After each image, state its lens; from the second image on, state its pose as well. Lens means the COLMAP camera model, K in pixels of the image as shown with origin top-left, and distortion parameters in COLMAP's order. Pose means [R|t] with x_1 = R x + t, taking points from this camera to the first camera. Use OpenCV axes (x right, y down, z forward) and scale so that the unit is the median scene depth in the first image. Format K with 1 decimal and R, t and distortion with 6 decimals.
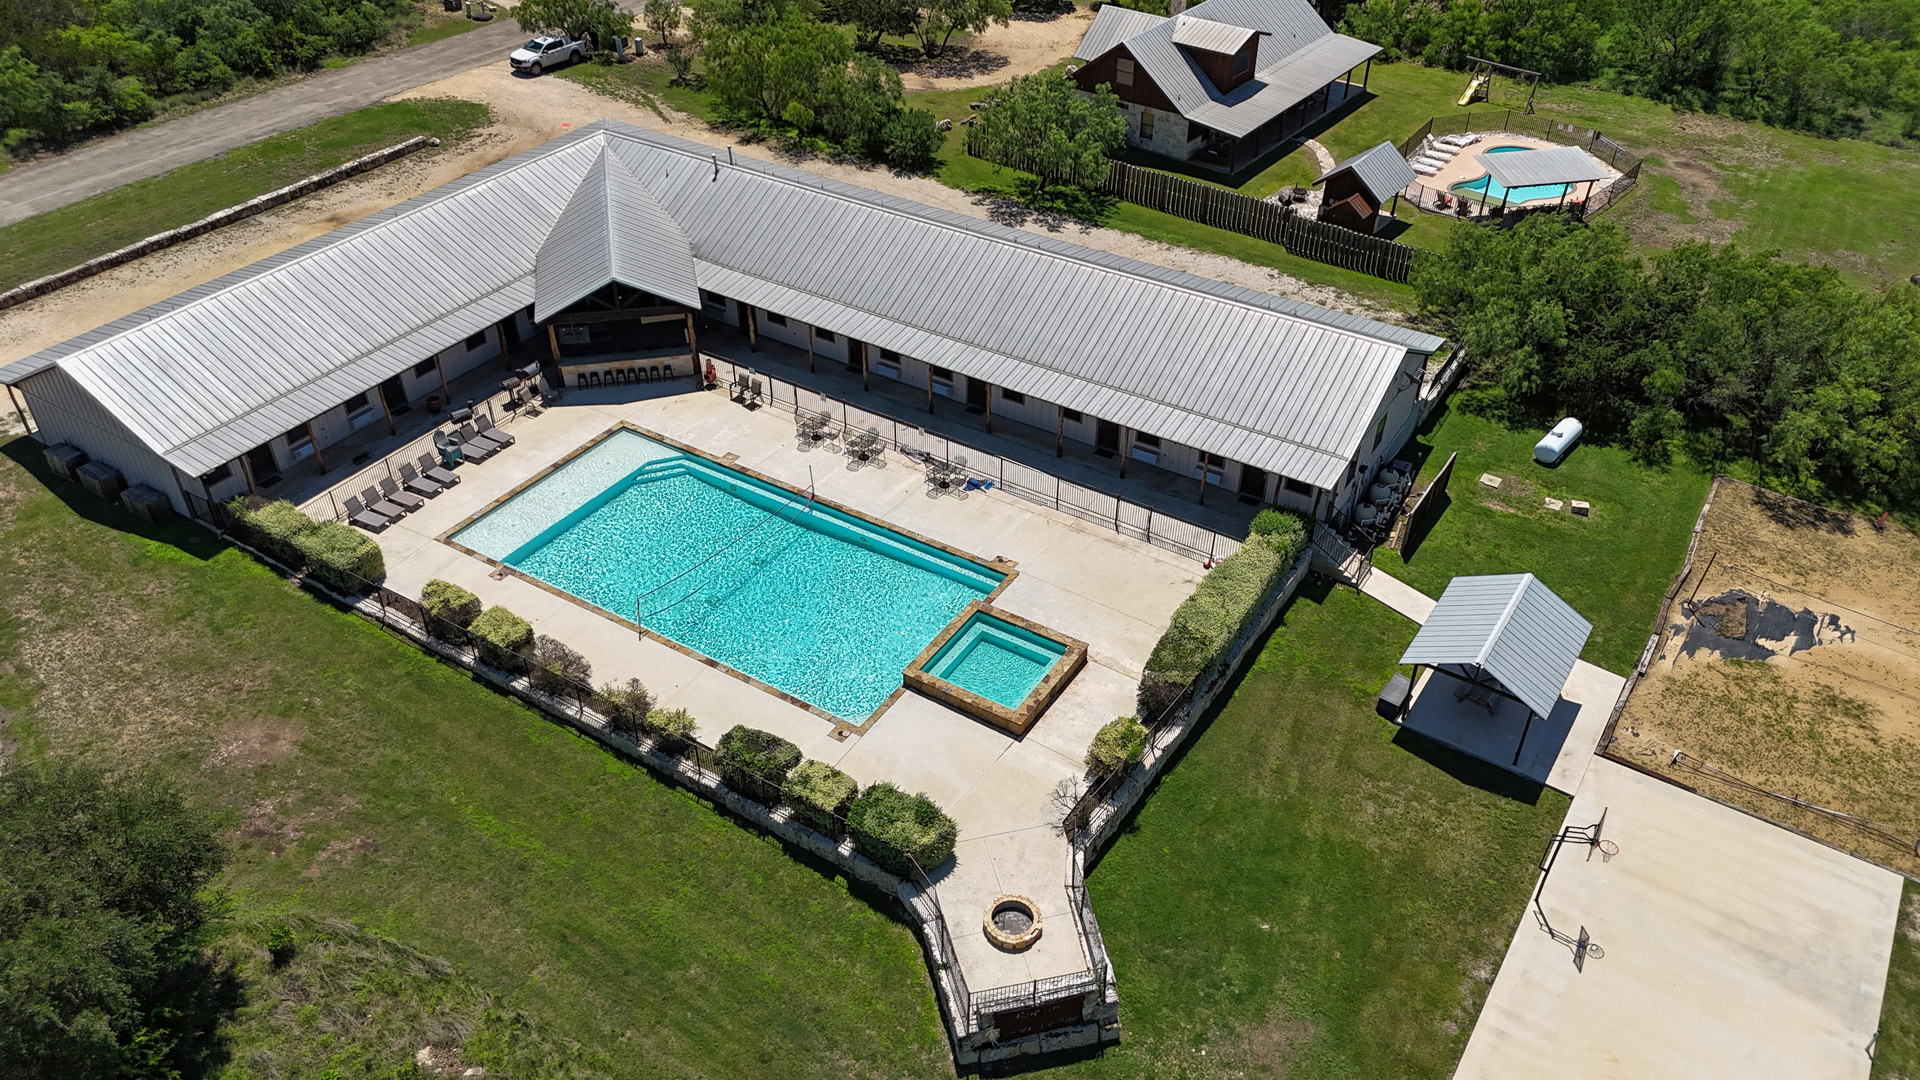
lens RADIAL K [[1414.1, 0, 954.7], [0, 1414.1, 543.6], [0, 0, 1]] dist [0.075306, -0.072010]
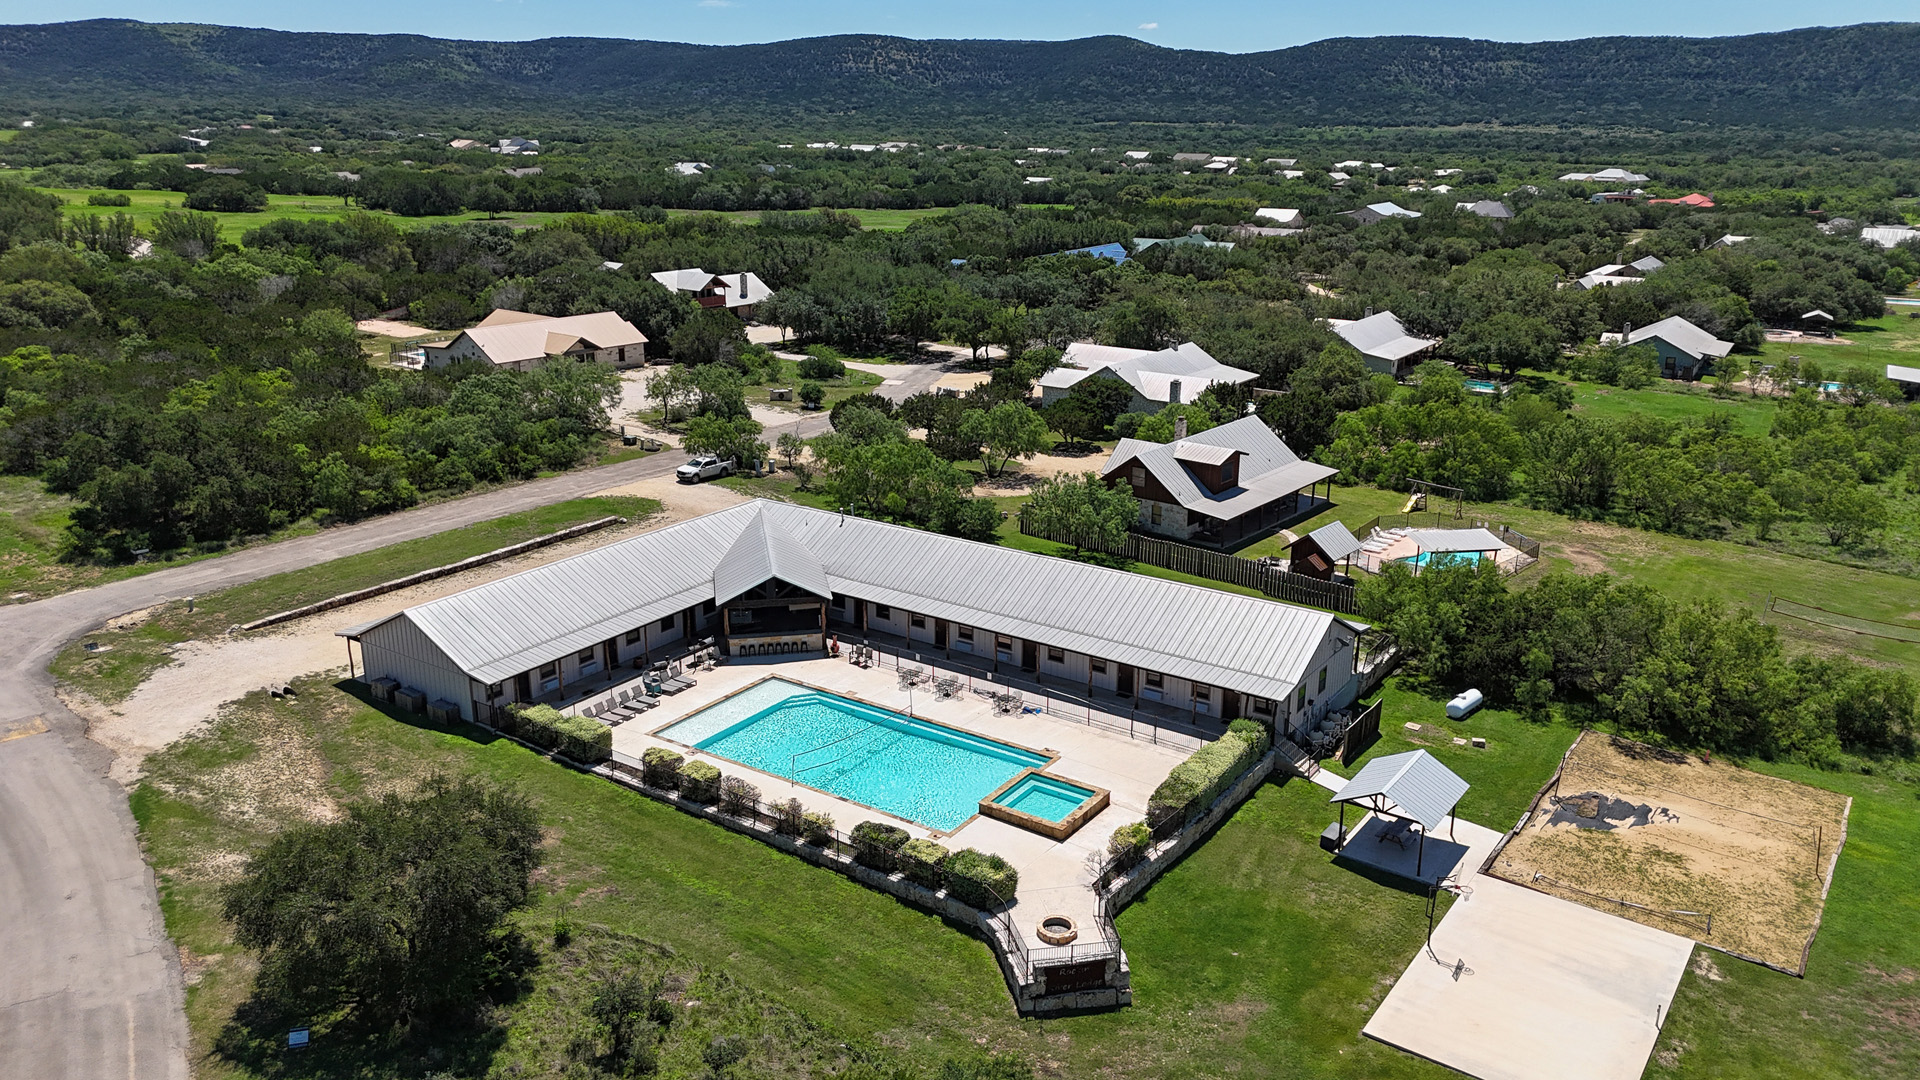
lens RADIAL K [[1414.1, 0, 955.3], [0, 1414.1, 534.0], [0, 0, 1]] dist [0.075306, -0.072010]
pose [[0.999419, 0.010123, -0.032530, -0.014809], [-0.020593, 0.940161, -0.340109, 0.281657], [0.027141, 0.340581, 0.939823, -0.376041]]
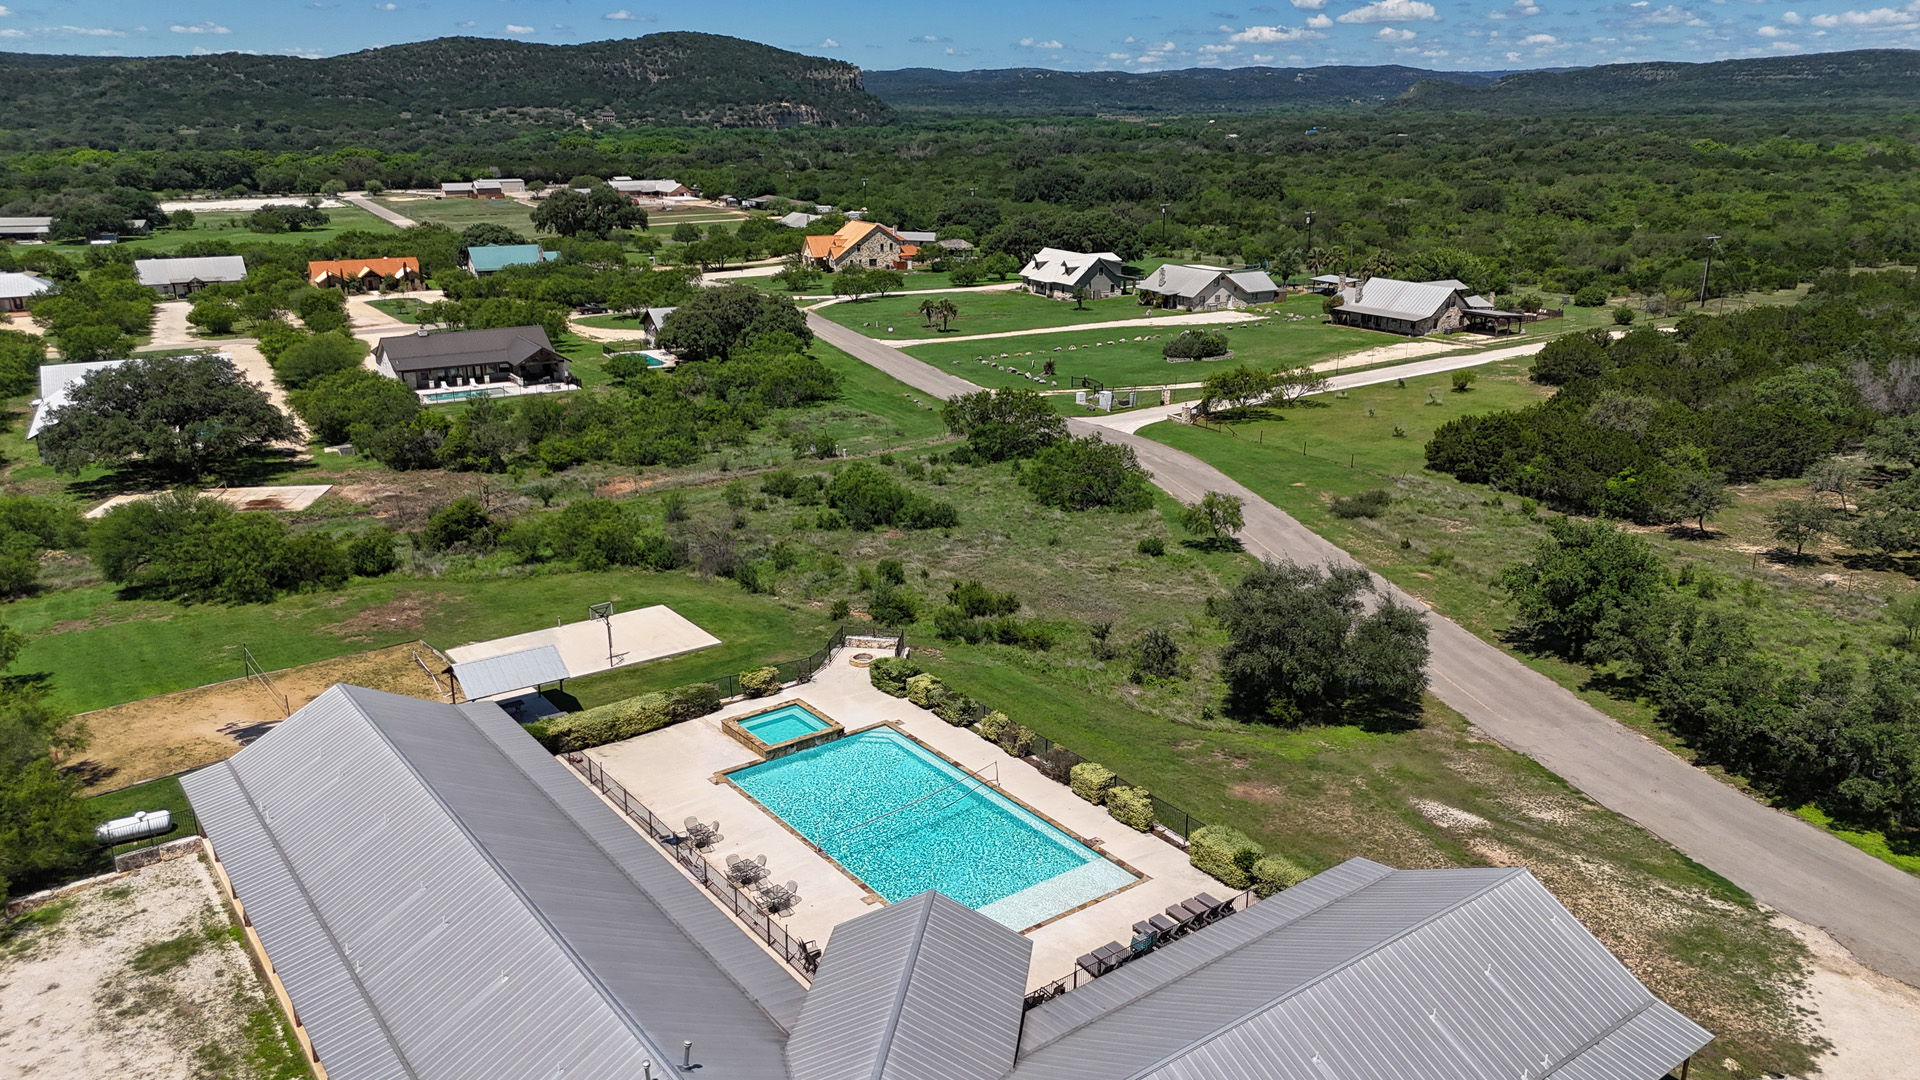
lens RADIAL K [[1414.1, 0, 951.6], [0, 1414.1, 541.0], [0, 0, 1]] dist [0.075306, -0.072010]
pose [[-0.935384, -0.106029, 0.337363, -0.563202], [0.209909, 0.601278, 0.770975, -1.040216], [-0.284594, 0.791974, -0.540170, 1.430480]]
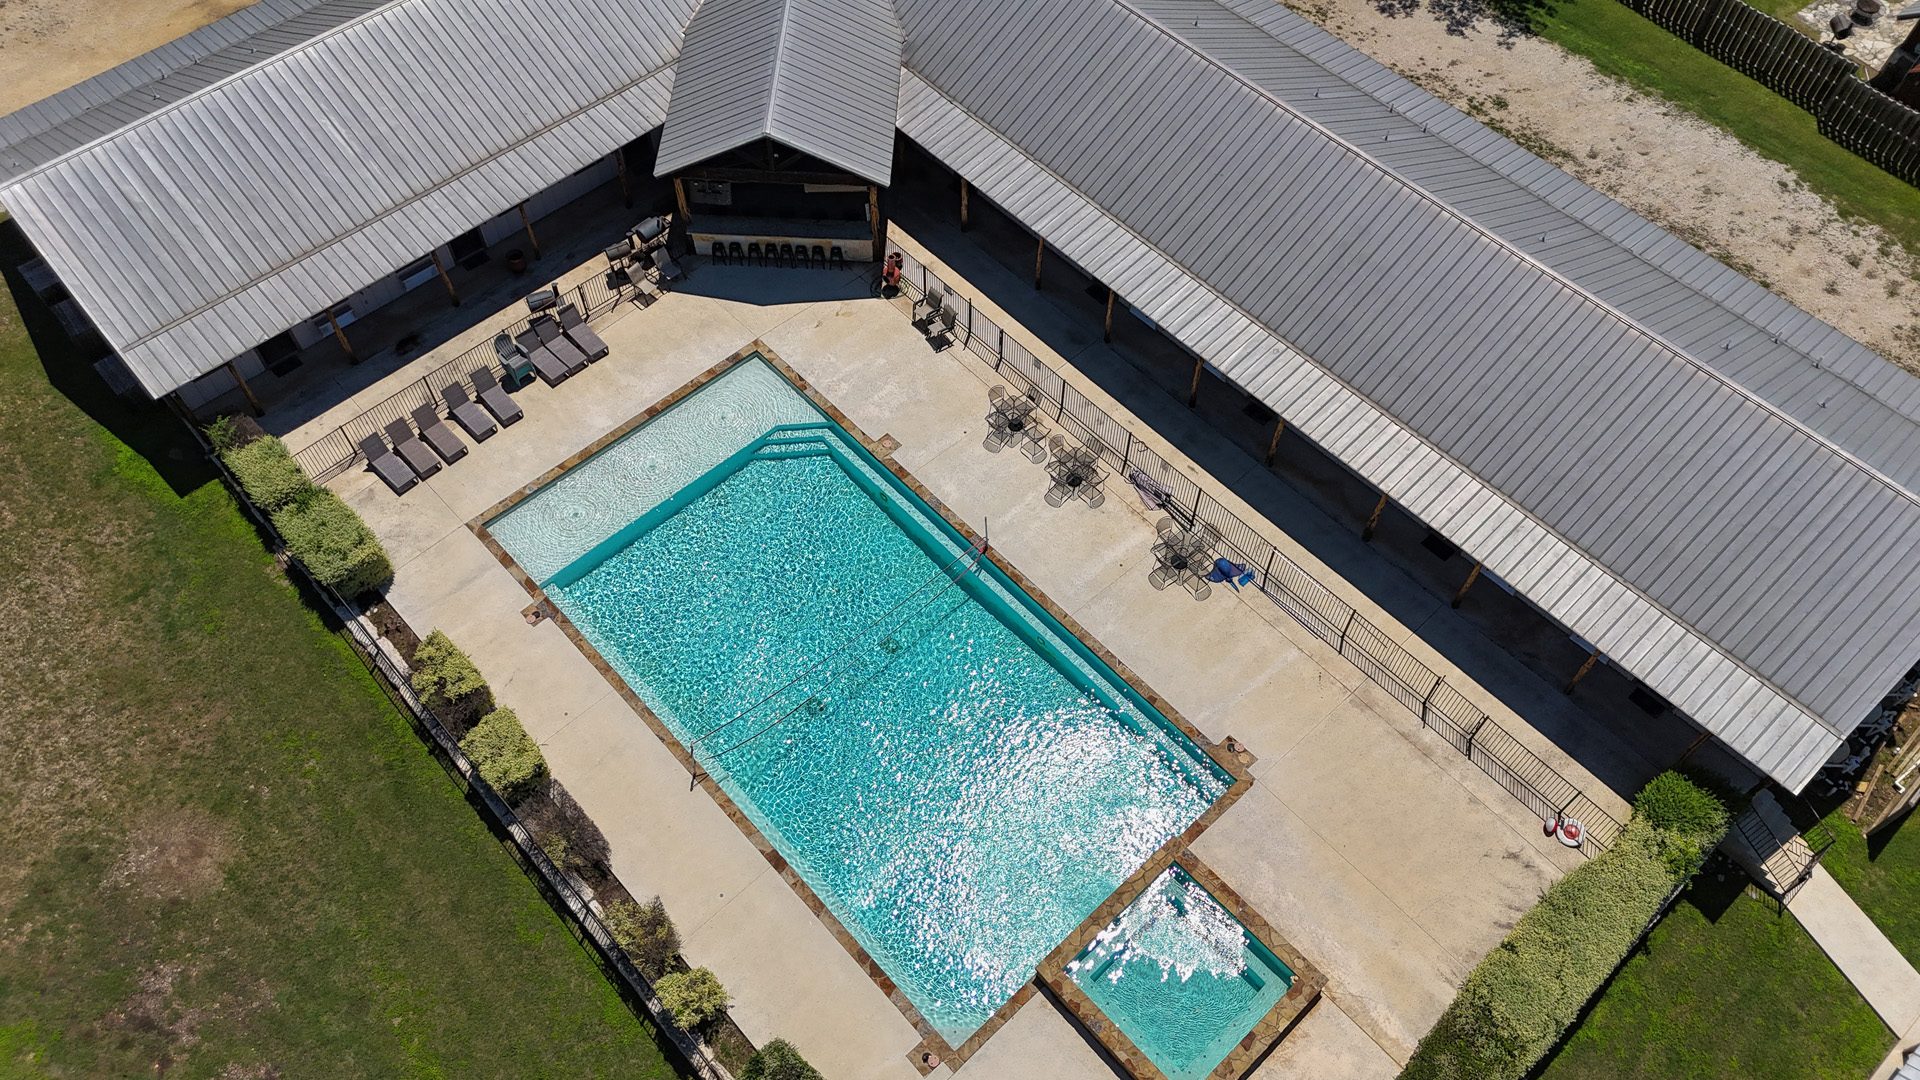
lens RADIAL K [[1414.1, 0, 948.9], [0, 1414.1, 542.9], [0, 0, 1]] dist [0.075306, -0.072010]
pose [[0.966754, 0.213830, -0.140224, -0.022643], [-0.155083, 0.926314, 0.343354, -0.282309], [0.203311, -0.310192, 0.928679, 0.371371]]
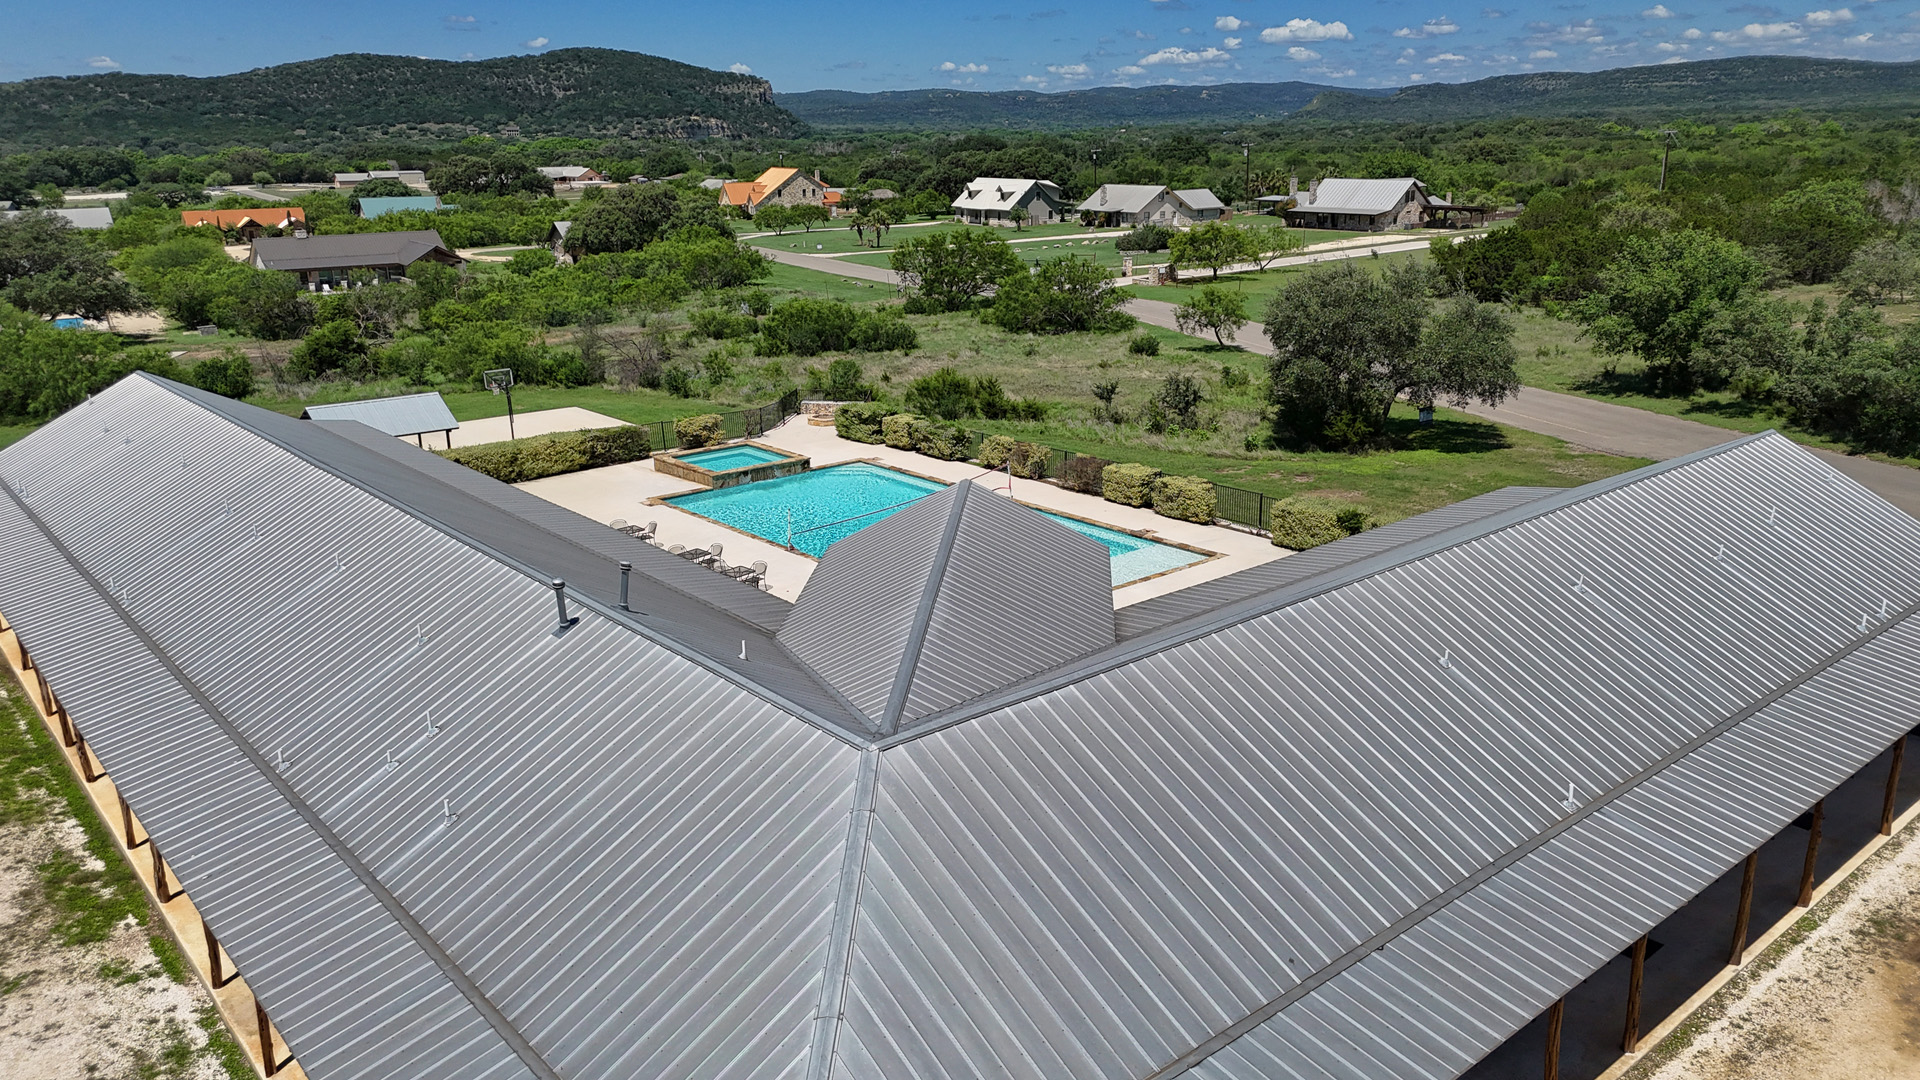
lens RADIAL K [[1414.1, 0, 953.5], [0, 1414.1, 541.1], [0, 0, 1]] dist [0.075306, -0.072010]
pose [[-0.955468, -0.071746, 0.286241, -0.449098], [0.185578, 0.608089, 0.771874, -0.688359], [-0.229438, 0.790621, -0.567695, 1.507724]]
